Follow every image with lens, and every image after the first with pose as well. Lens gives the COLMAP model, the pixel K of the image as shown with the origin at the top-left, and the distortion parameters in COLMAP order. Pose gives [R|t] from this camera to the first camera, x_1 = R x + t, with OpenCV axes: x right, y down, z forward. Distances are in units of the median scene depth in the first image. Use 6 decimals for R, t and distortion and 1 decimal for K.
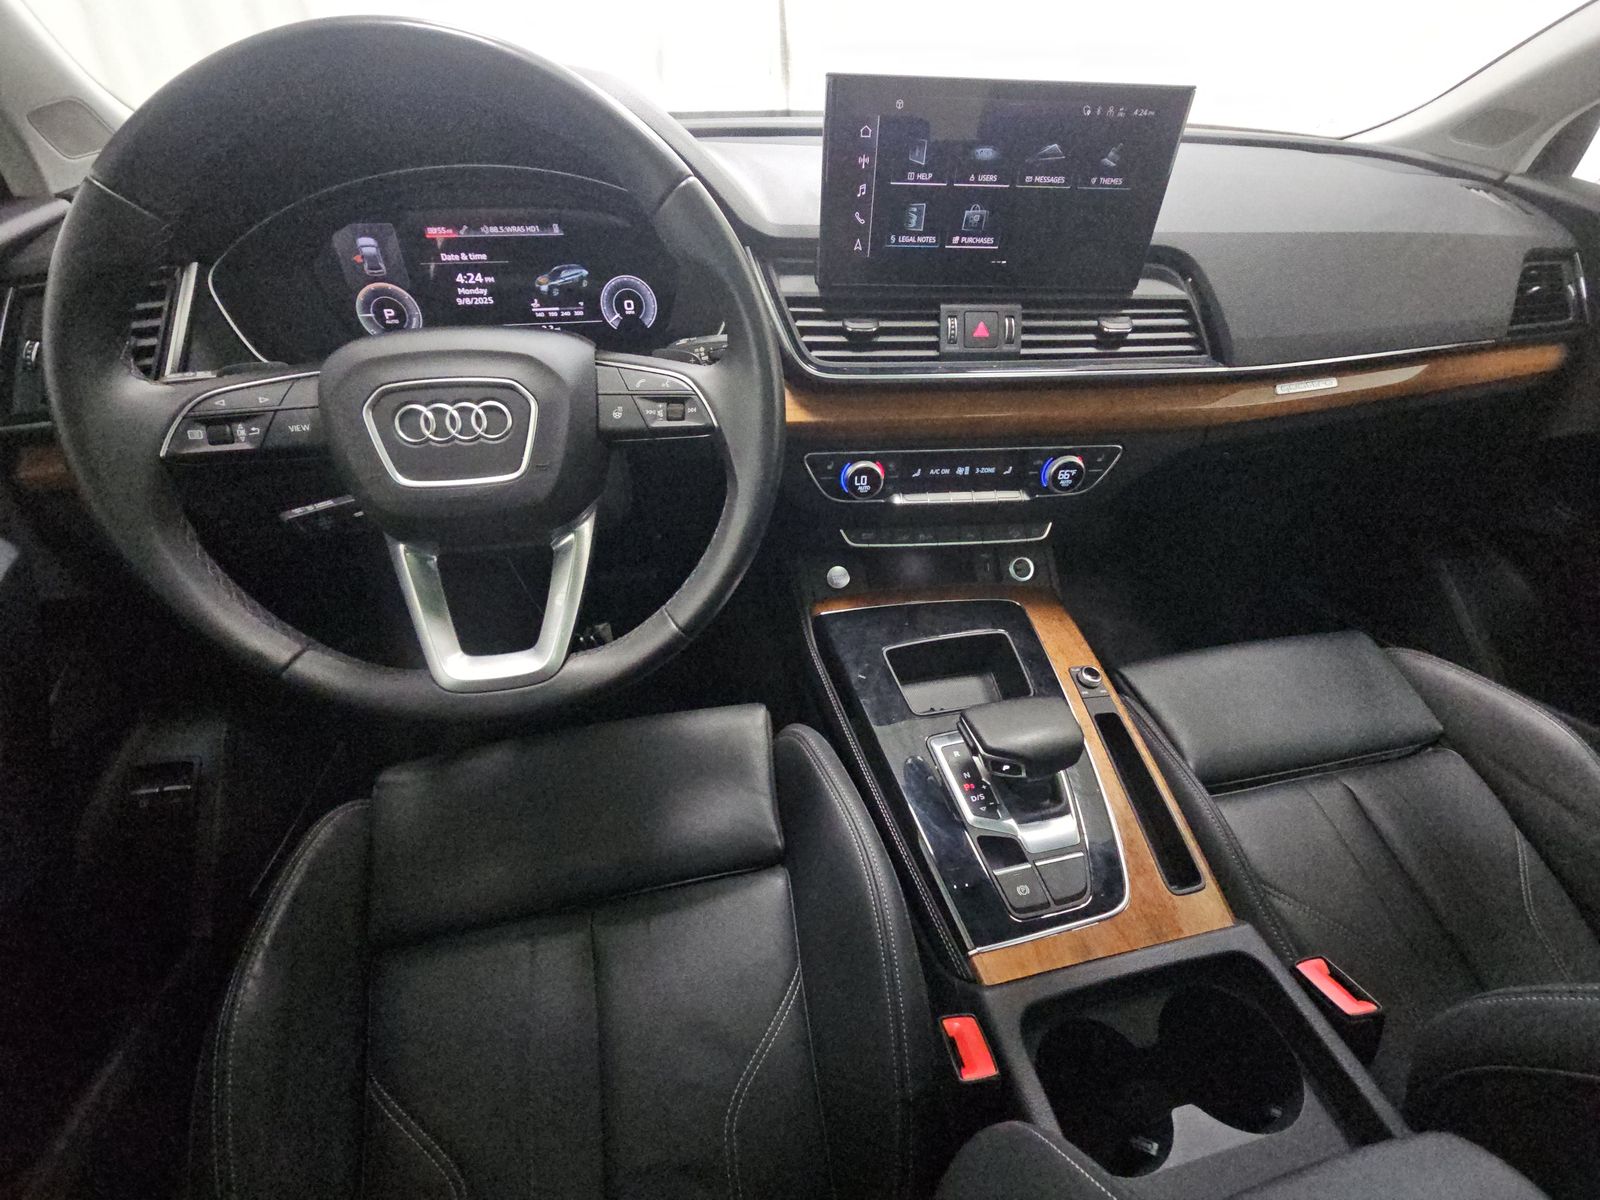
lens RADIAL K [[652.9, 0, 797.6], [0, 652.9, 601.4], [0, 0, 1]] dist [0.003578, -0.000617]
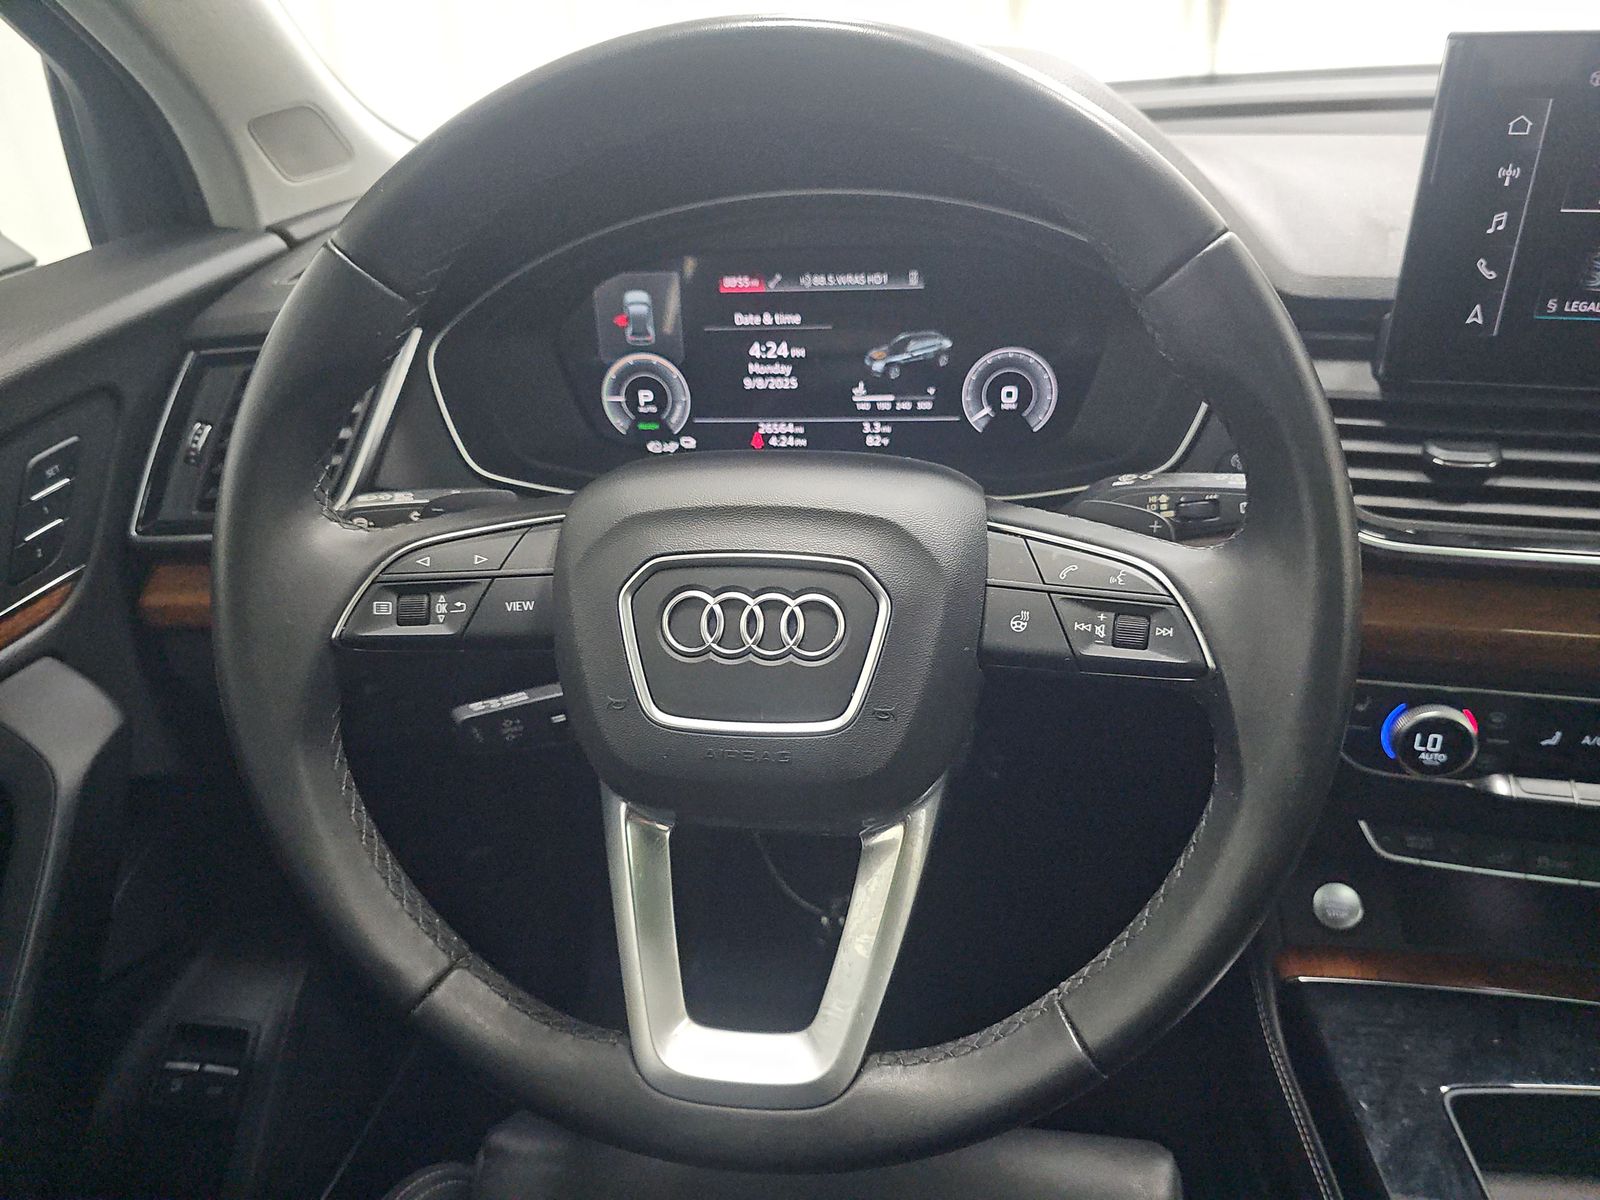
lens RADIAL K [[1076.6, 0, 802.4], [0, 1076.6, 599.2], [0, 0, 1]] dist [0.016608, -0.027038]
pose [[0.947706, 0.099576, -0.303211, -0.137198], [-0.150408, 0.977308, -0.149156, -0.112669], [0.281478, 0.186961, 0.941178, 0.074706]]
